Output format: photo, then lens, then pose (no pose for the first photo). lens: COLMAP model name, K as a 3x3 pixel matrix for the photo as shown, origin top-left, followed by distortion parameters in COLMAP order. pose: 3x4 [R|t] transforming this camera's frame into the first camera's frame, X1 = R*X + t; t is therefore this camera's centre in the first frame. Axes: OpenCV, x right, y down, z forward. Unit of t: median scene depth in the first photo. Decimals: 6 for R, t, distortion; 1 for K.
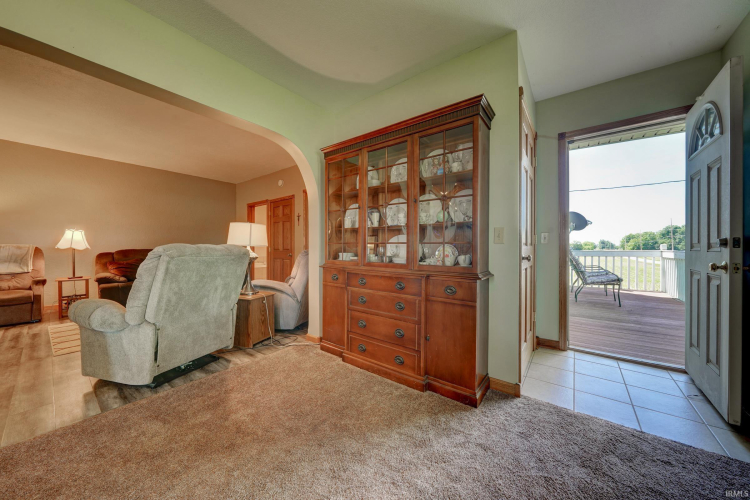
lens RADIAL K [[260.7, 0, 375.0], [0, 260.7, 250.0], [0, 0, 1]] dist [-0.000675, -0.000065]
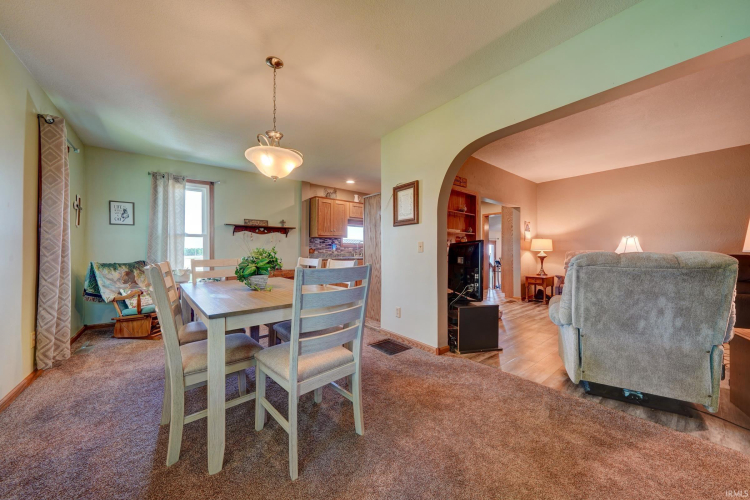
lens RADIAL K [[260.7, 0, 375.0], [0, 260.7, 250.0], [0, 0, 1]] dist [-0.000675, -0.000065]
pose [[-0.239525, -0.012164, -0.970814, 0.353758], [-0.005188, 0.999923, -0.011249, -0.016619], [0.970876, 0.002343, -0.239570, 0.439423]]
